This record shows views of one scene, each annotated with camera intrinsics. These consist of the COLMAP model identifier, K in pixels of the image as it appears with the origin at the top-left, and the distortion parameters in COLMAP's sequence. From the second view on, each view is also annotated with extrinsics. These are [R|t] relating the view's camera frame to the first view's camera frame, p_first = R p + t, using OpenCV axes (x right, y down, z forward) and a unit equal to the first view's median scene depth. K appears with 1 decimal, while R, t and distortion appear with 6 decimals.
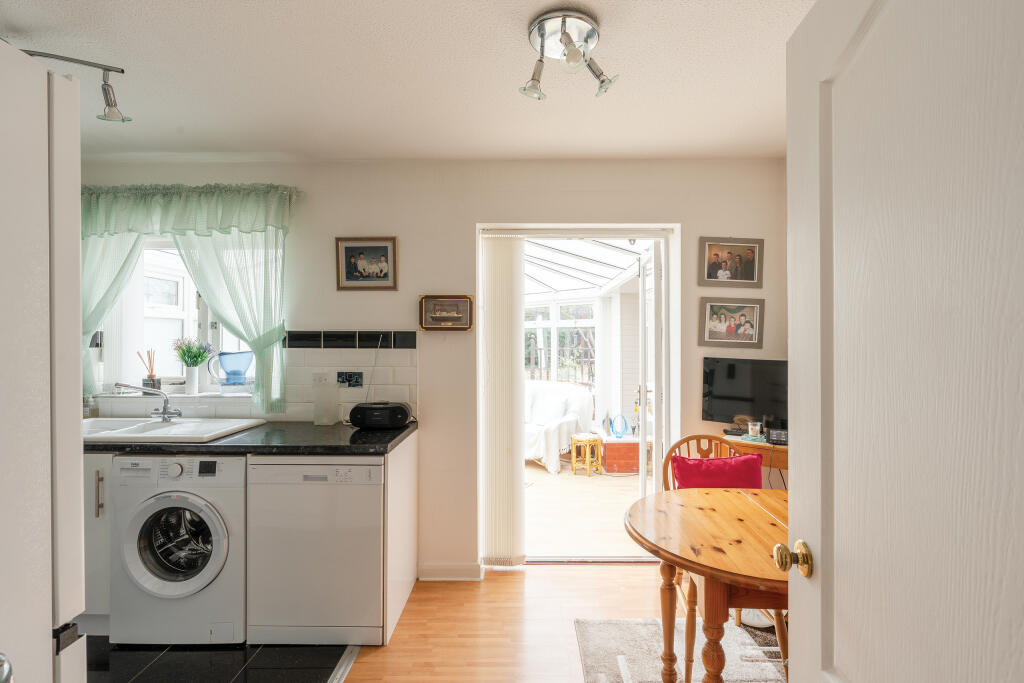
lens RADIAL K [[496.6, 0, 513.5], [0, 496.6, 328.3], [0, 0, 1]] dist [-0.000267, 0.000040]
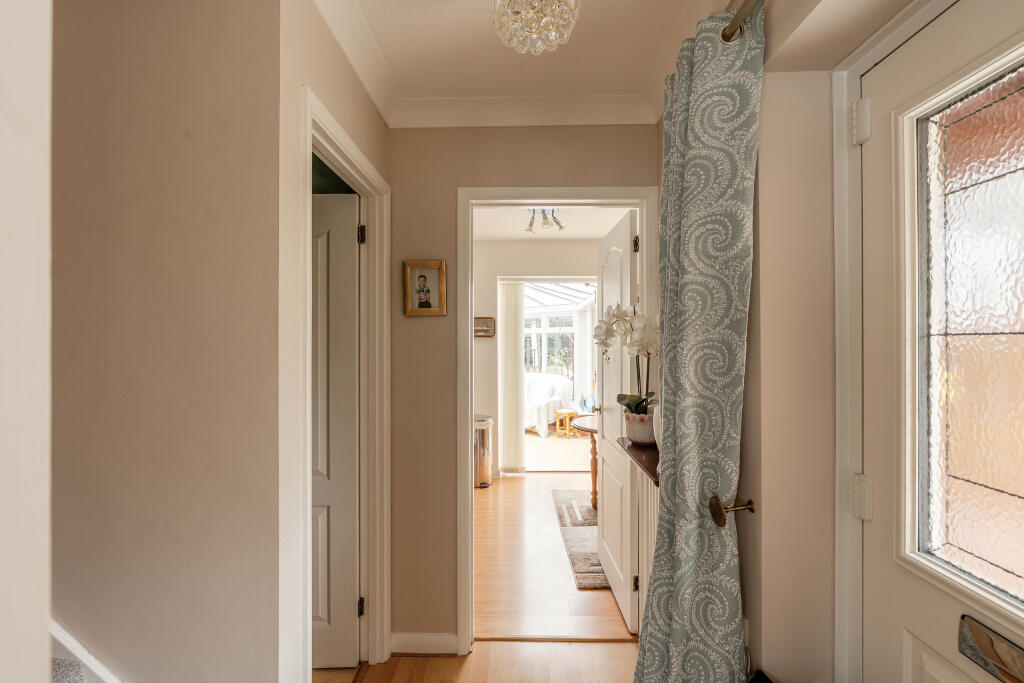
lens RADIAL K [[496.6, 0, 513.5], [0, 496.6, 328.3], [0, 0, 1]] dist [-0.000267, 0.000040]
pose [[0.999940, -0.002061, 0.010727, -0.018423], [0.002131, 0.999977, -0.006507, -0.007529], [-0.010713, 0.006530, 0.999921, -0.396590]]
